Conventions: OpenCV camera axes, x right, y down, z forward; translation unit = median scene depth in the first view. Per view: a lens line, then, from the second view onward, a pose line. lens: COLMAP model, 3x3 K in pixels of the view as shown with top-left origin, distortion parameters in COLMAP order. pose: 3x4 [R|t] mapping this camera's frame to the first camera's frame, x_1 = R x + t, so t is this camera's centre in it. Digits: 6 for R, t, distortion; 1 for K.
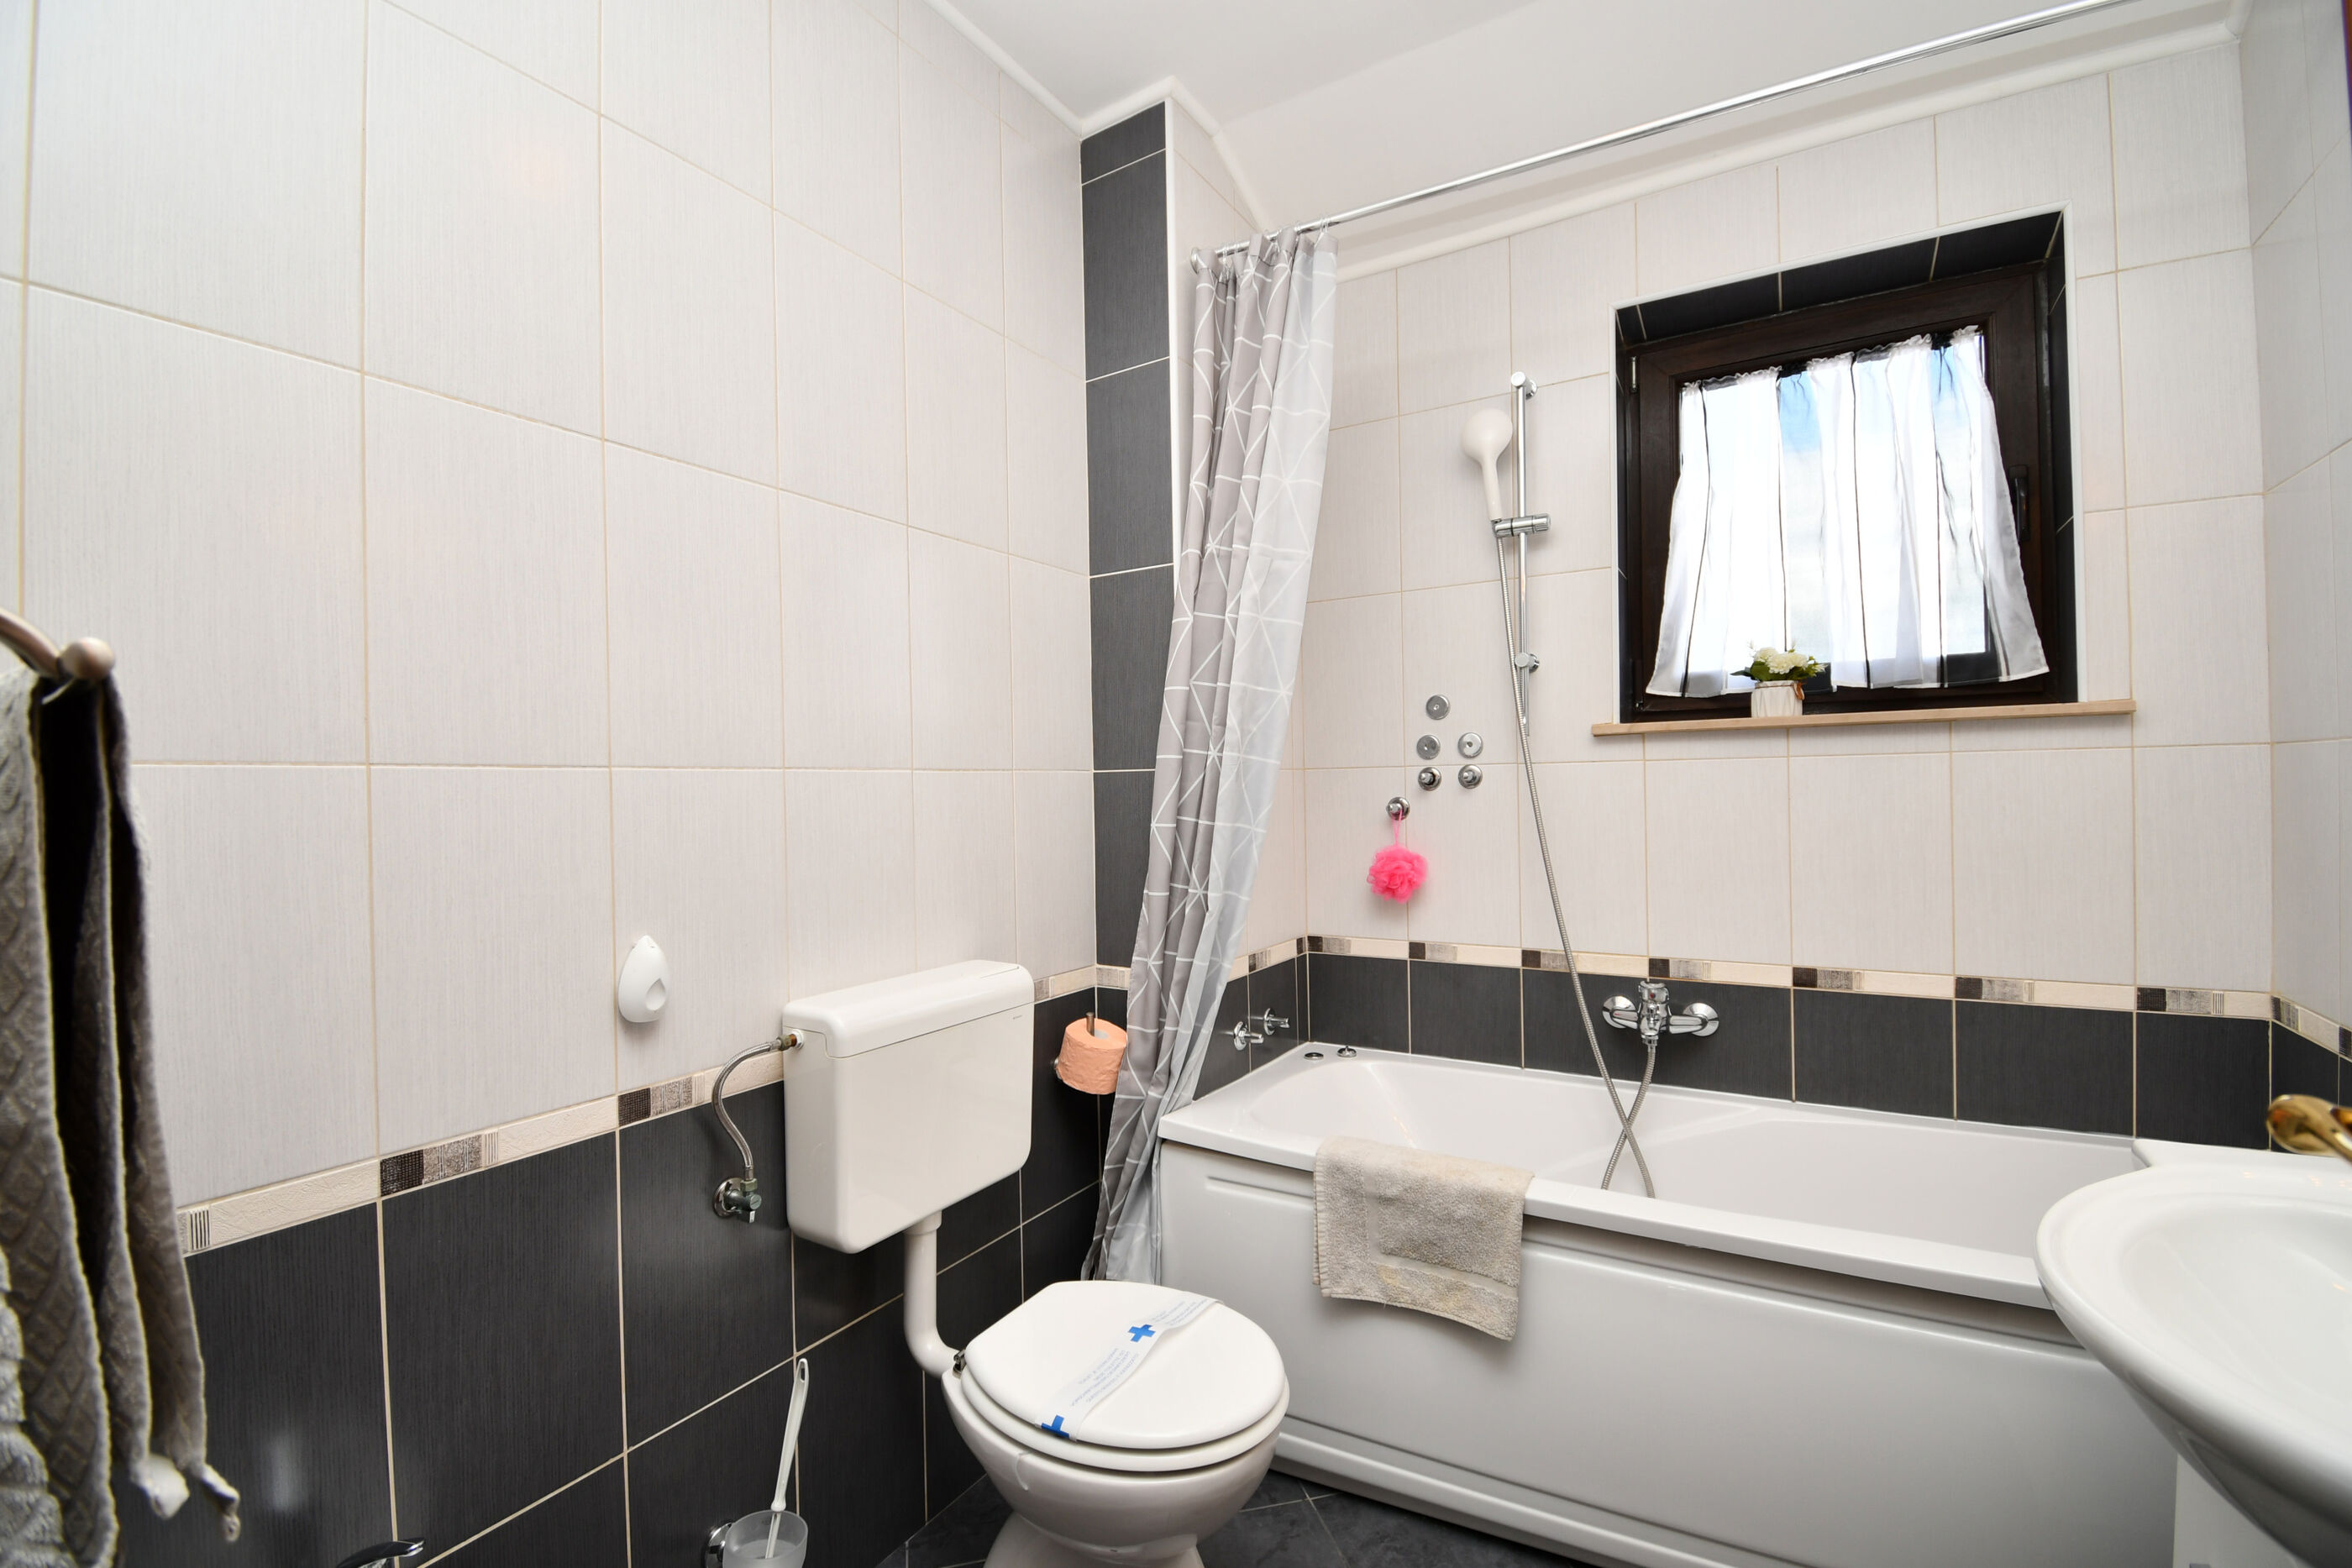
lens RADIAL K [[1033.0, 0, 1176.3], [0, 1033.0, 791.6], [0, 0, 1]] dist [0.022140, -0.025964]
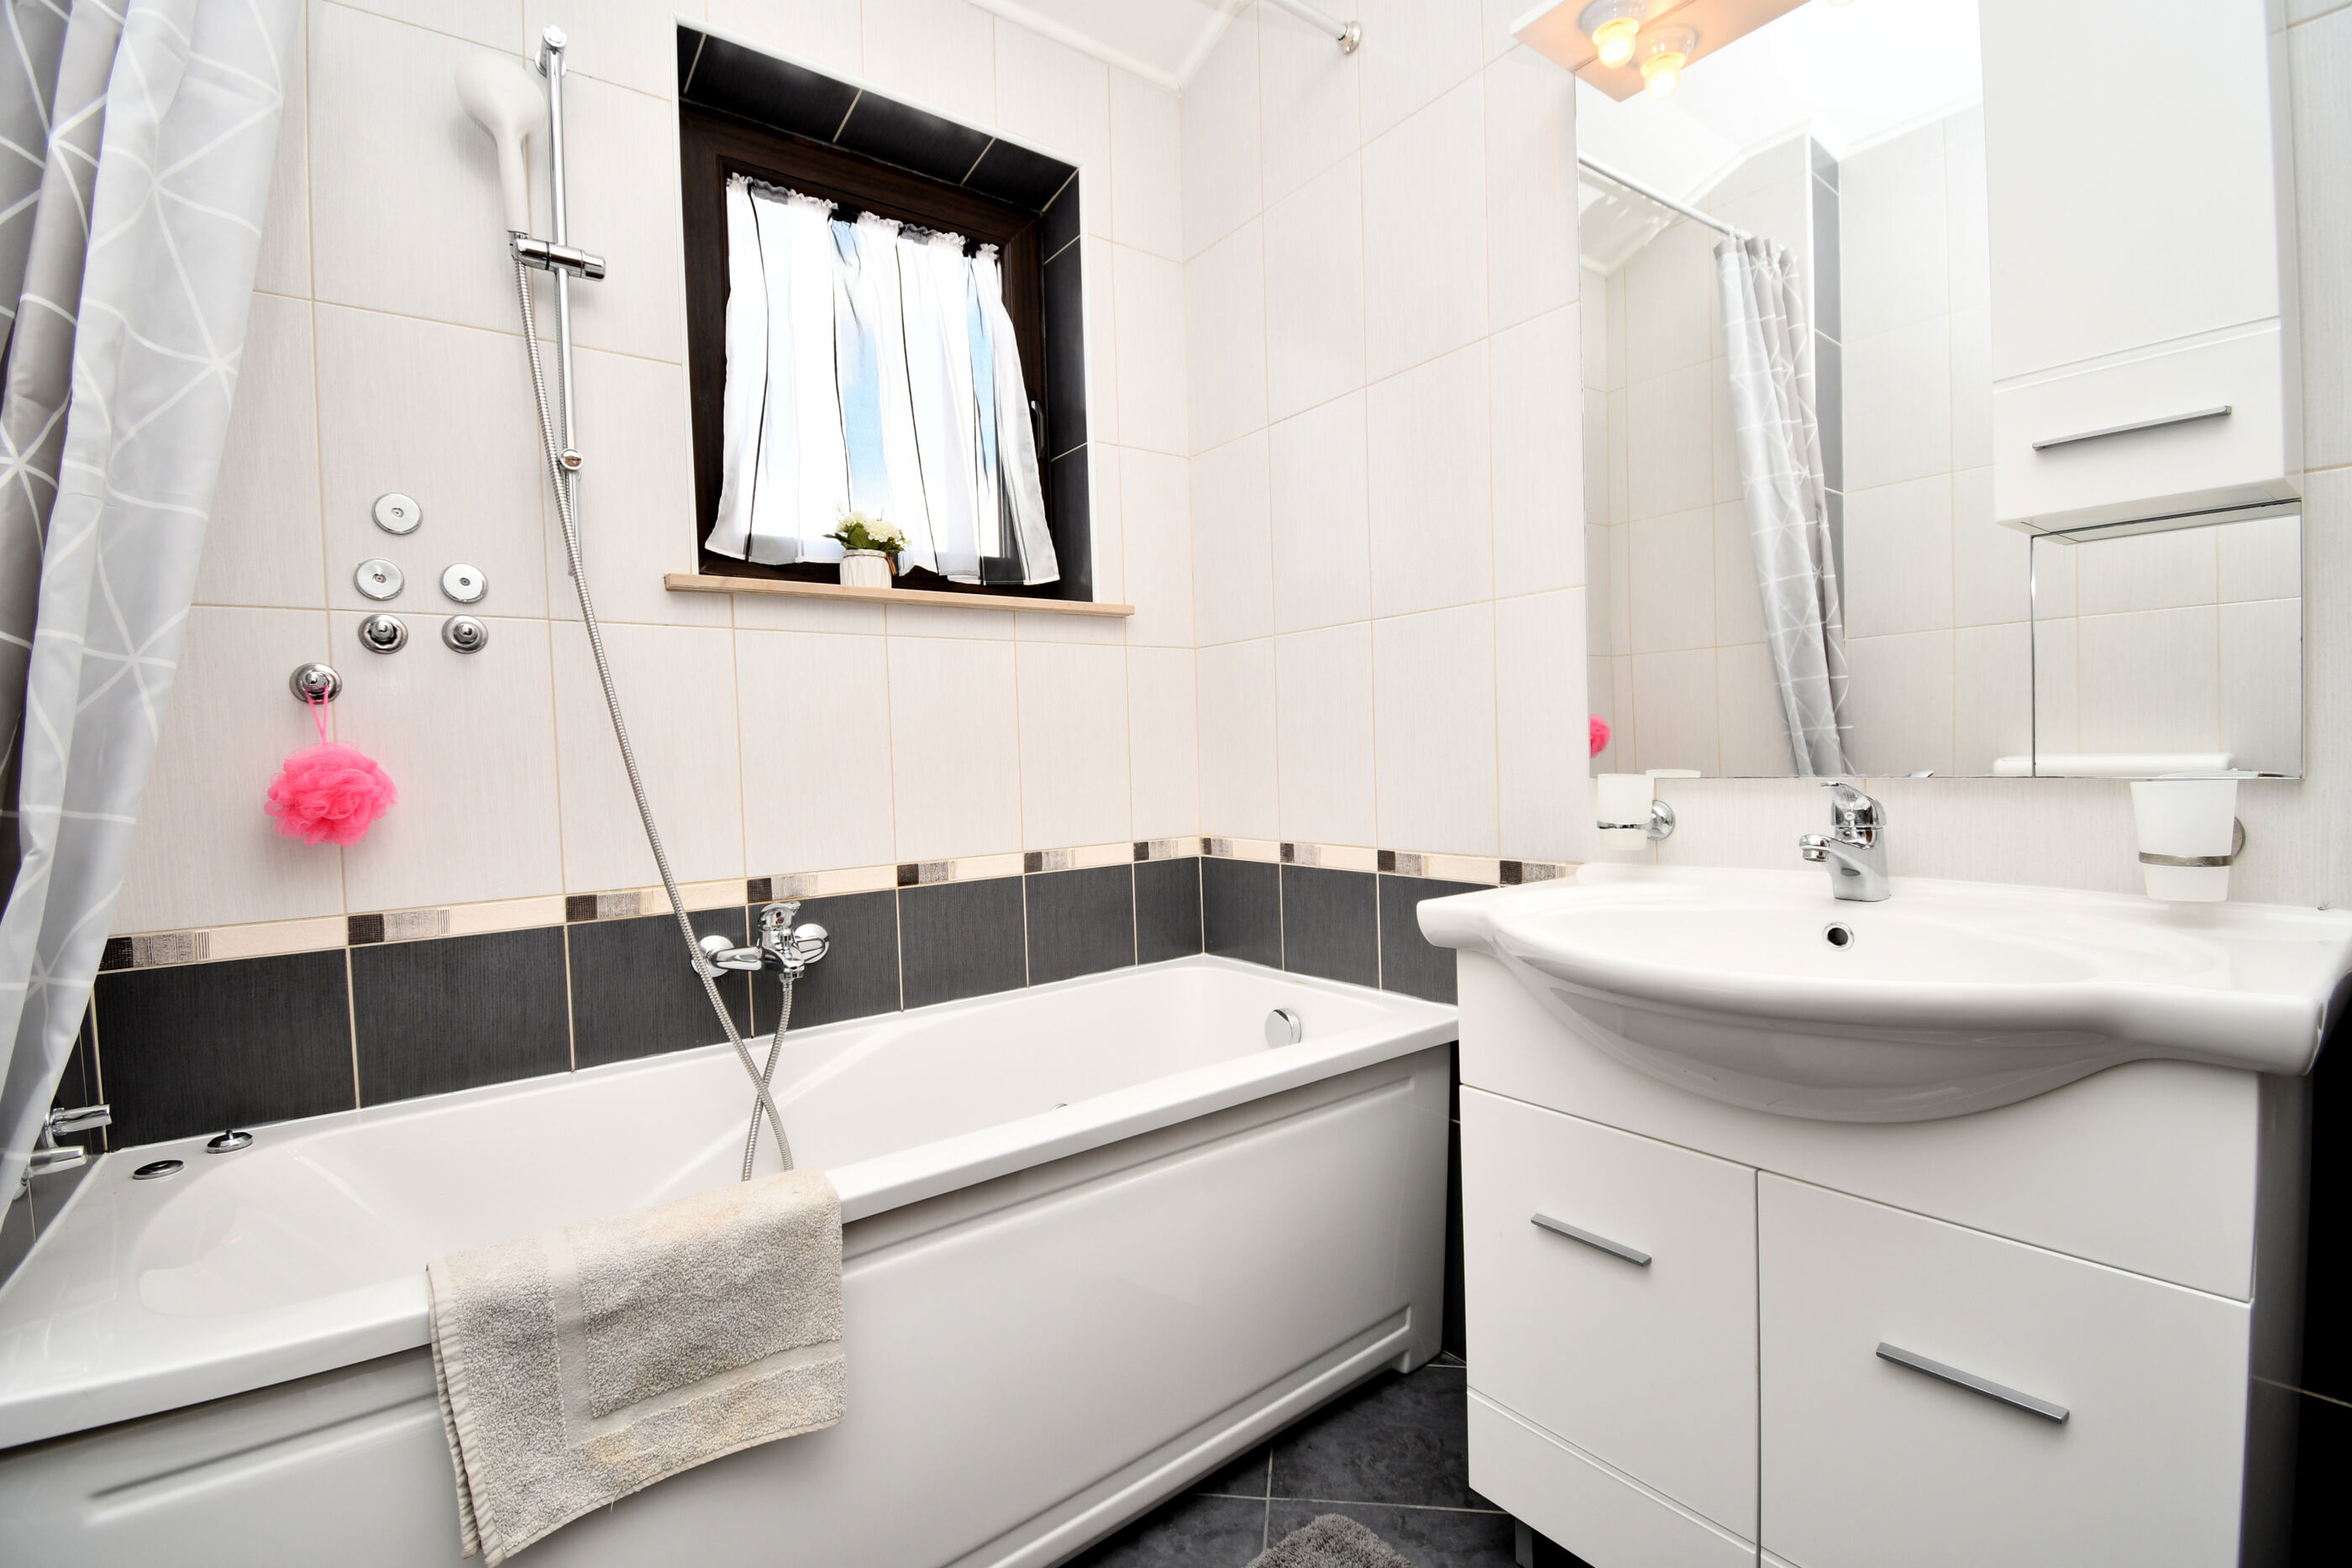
lens RADIAL K [[1033.0, 0, 1176.3], [0, 1033.0, 791.6], [0, 0, 1]] dist [0.022140, -0.025964]
pose [[0.379699, -0.028200, 0.924680, -0.155342], [0.028354, 0.999420, 0.018836, 0.092339], [-0.924675, 0.019067, 0.380279, 0.418759]]
